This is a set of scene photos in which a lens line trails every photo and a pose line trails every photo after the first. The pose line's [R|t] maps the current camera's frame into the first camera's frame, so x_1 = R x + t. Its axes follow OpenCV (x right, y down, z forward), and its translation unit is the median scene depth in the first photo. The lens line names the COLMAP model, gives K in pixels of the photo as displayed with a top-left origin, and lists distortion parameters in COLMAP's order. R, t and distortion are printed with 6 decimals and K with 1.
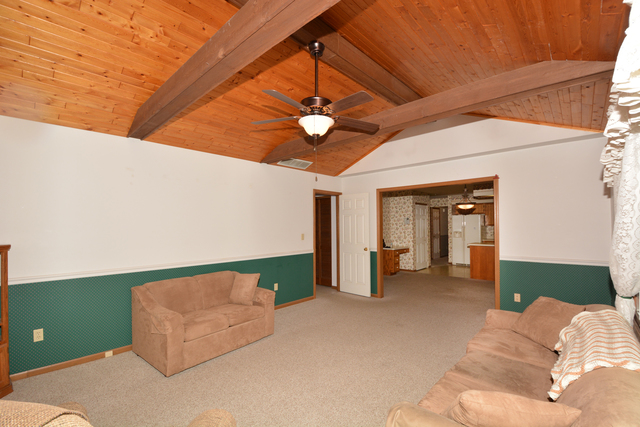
lens RADIAL K [[280.2, 0, 323.7], [0, 280.2, 217.3], [0, 0, 1]] dist [-0.007263, -0.008990]
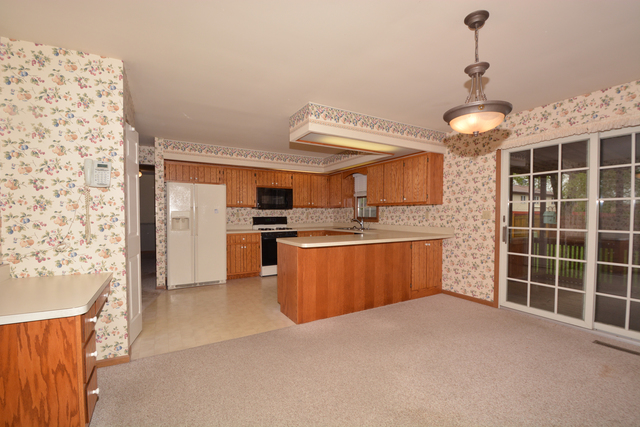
lens RADIAL K [[280.2, 0, 323.6], [0, 280.2, 221.5], [0, 0, 1]] dist [-0.007263, -0.008990]
pose [[0.295501, -0.020445, 0.955124, 0.104502], [-0.027065, 0.999191, 0.029762, 0.039216], [-0.954959, -0.034645, 0.294708, 0.656523]]
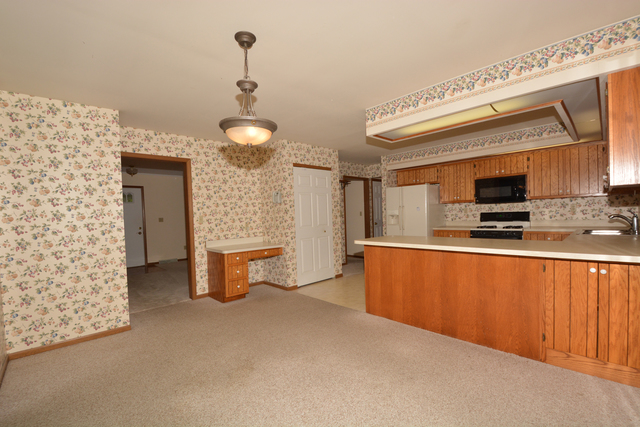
lens RADIAL K [[280.2, 0, 320.7], [0, 280.2, 221.2], [0, 0, 1]] dist [-0.007263, -0.008990]
pose [[0.997856, -0.026740, -0.059742, 0.373853], [0.029949, 0.998120, 0.053469, 0.029518], [0.058200, -0.055143, 0.996781, 0.414434]]
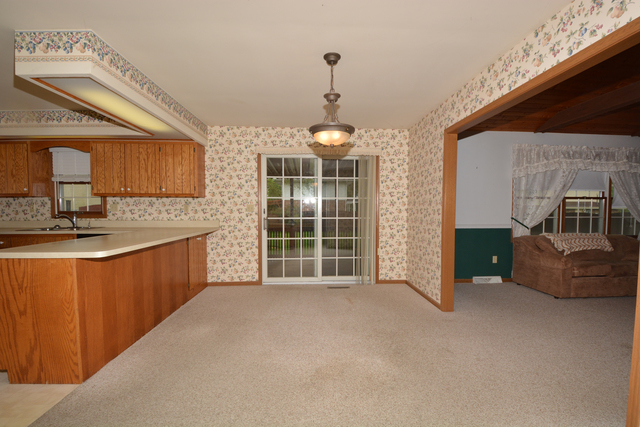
lens RADIAL K [[280.2, 0, 323.7], [0, 280.2, 222.1], [0, 0, 1]] dist [-0.007263, -0.008990]
pose [[-0.718876, -0.029418, 0.694516, 0.144333], [-0.017183, 0.999551, 0.024553, 0.045124], [-0.694926, 0.005716, -0.719058, 0.799760]]
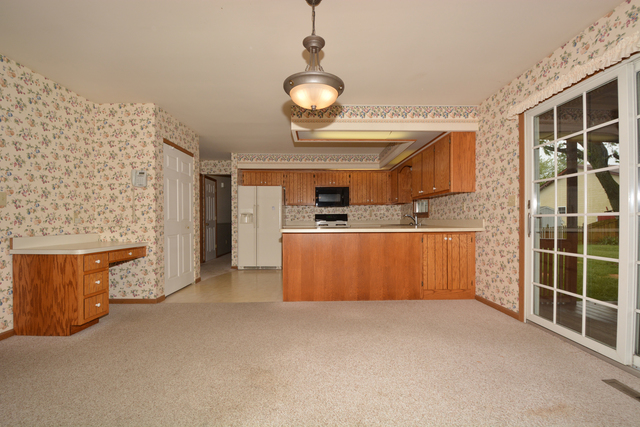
lens RADIAL K [[280.2, 0, 323.9], [0, 280.2, 221.4], [0, 0, 1]] dist [-0.007263, -0.008990]
pose [[0.715284, -0.001162, 0.698833, 0.186699], [-0.017947, 0.999638, 0.020031, 0.055786], [-0.698604, -0.026870, 0.715004, 0.477125]]
